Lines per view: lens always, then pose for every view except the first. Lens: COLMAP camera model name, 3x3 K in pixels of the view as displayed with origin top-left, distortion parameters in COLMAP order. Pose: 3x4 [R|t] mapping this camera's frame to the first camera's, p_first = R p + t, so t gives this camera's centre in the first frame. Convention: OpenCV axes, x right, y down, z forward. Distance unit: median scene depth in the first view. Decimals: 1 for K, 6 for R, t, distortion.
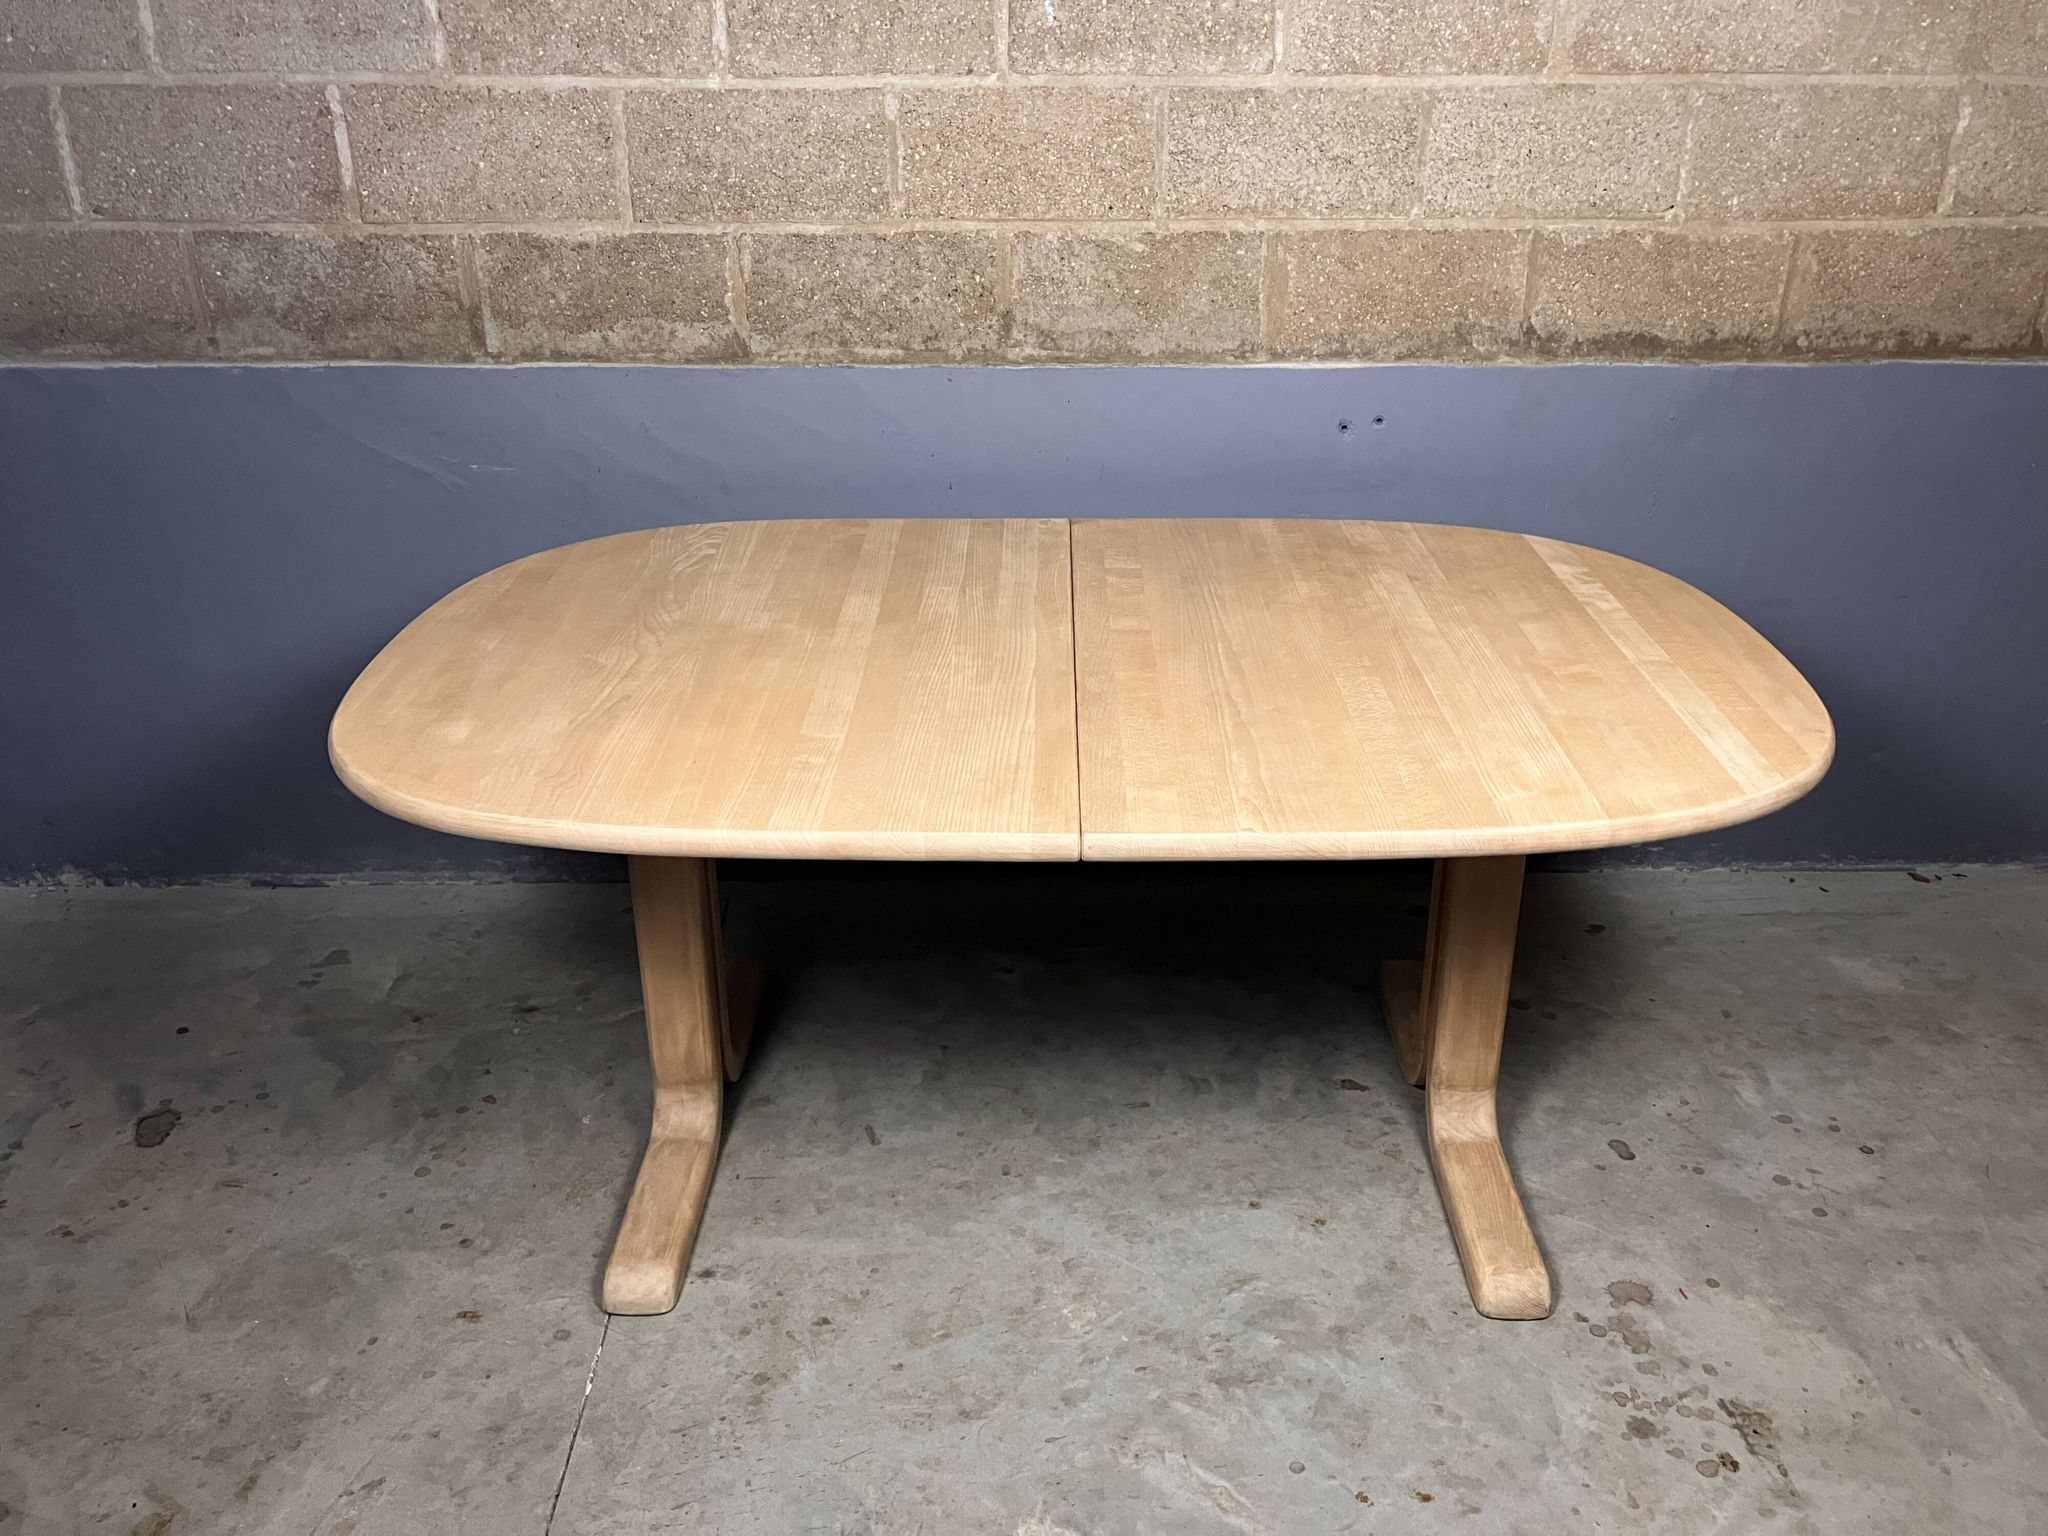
lens RADIAL K [[1687.9, 0, 1030.9], [0, 1687.9, 748.3], [0, 0, 1]] dist [0.002424, 0.023449]
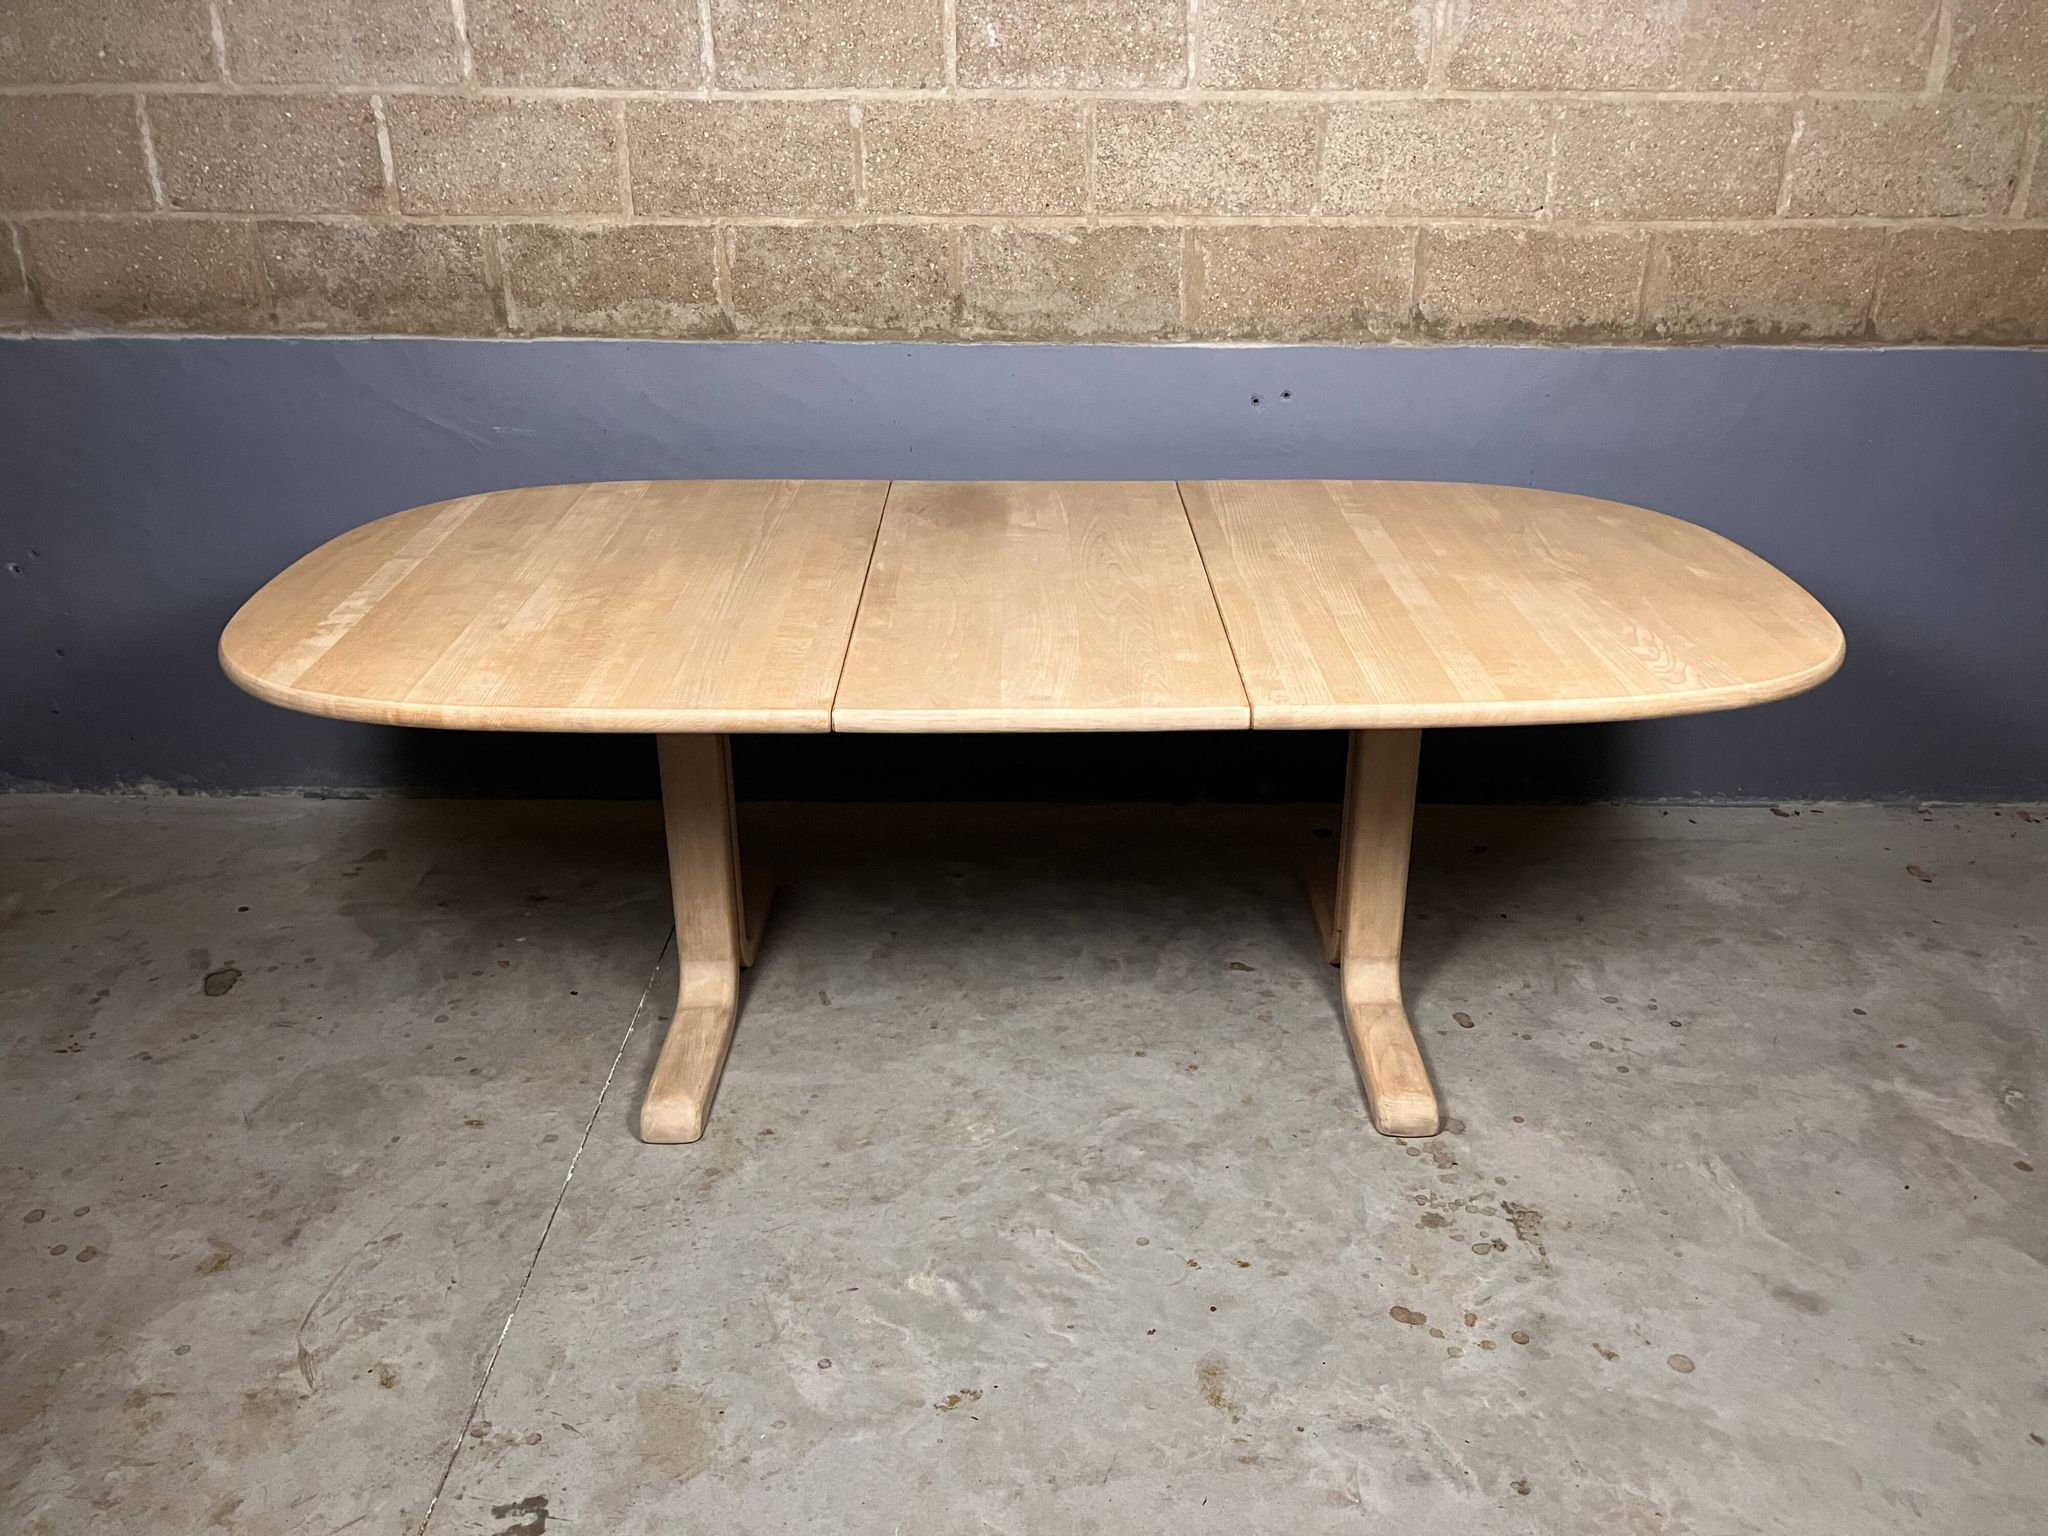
lens RADIAL K [[1696.2, 0, 1048.4], [0, 1696.2, 779.6], [0, 0, 1]] dist [-0.010423, 0.047348]
pose [[0.999592, 0.014137, -0.024809, 0.082207], [-0.013821, 0.999822, 0.012861, 0.055398], [0.024986, -0.012512, 0.999609, -0.156407]]
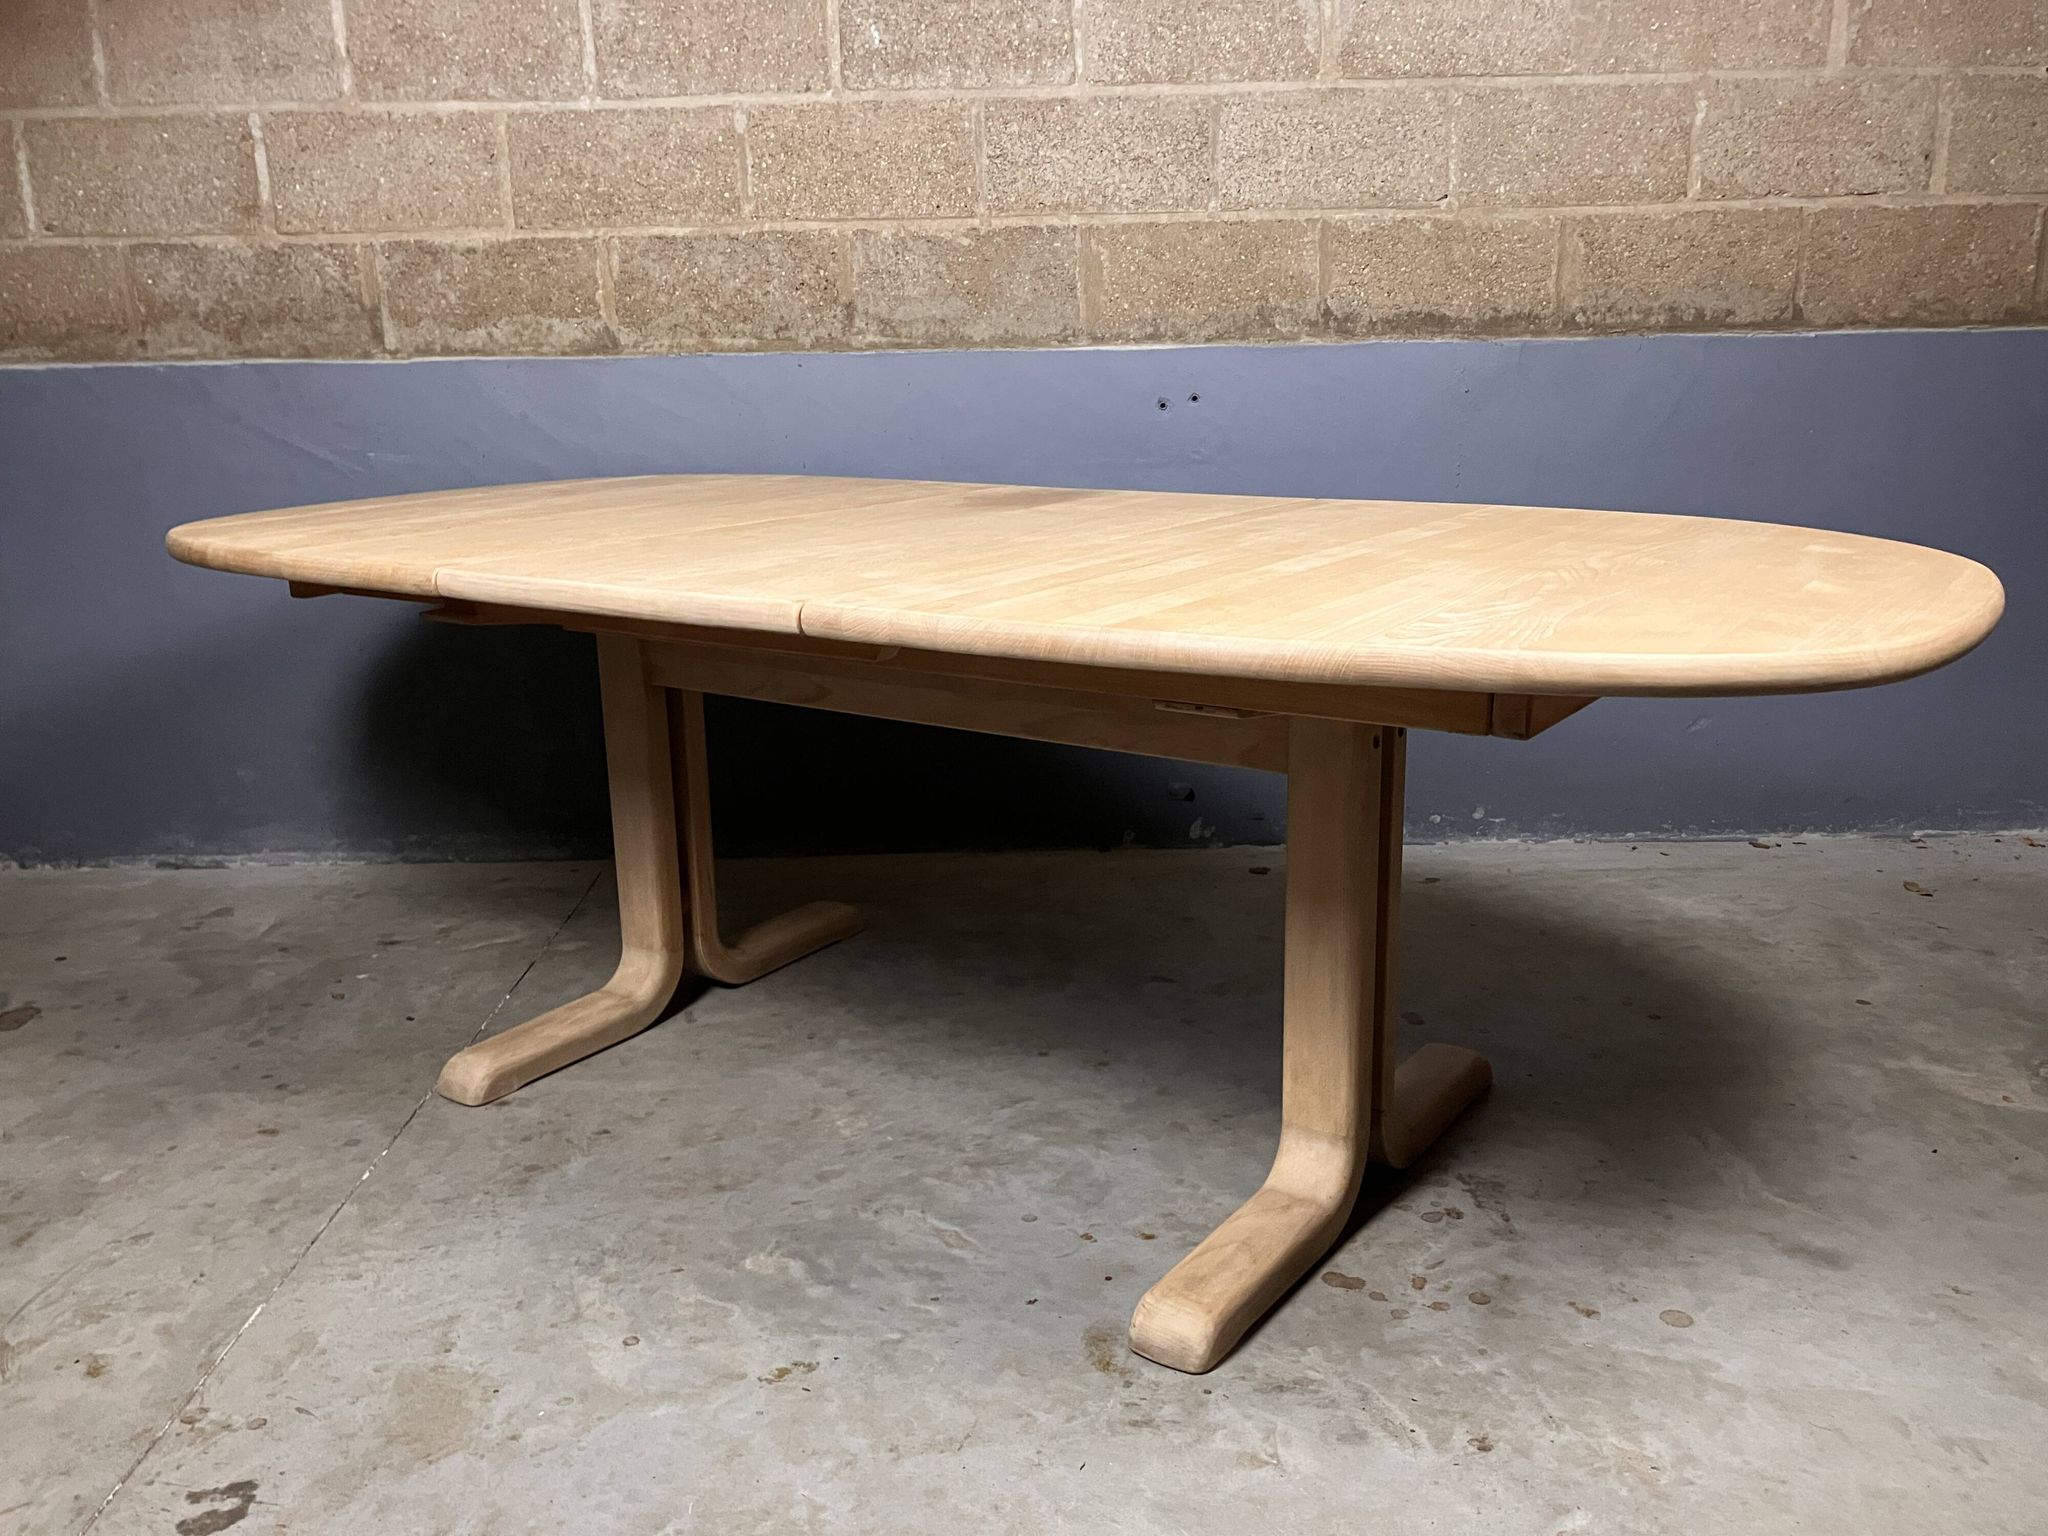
lens RADIAL K [[1697.1, 0, 1026.9], [0, 1697.1, 761.3], [0, 0, 1]] dist [-0.001248, 0.025459]
pose [[0.999326, -0.014348, -0.033794, 0.139093], [0.008443, 0.985616, -0.168788, 0.232810], [0.035729, 0.168389, 0.985073, -0.043724]]
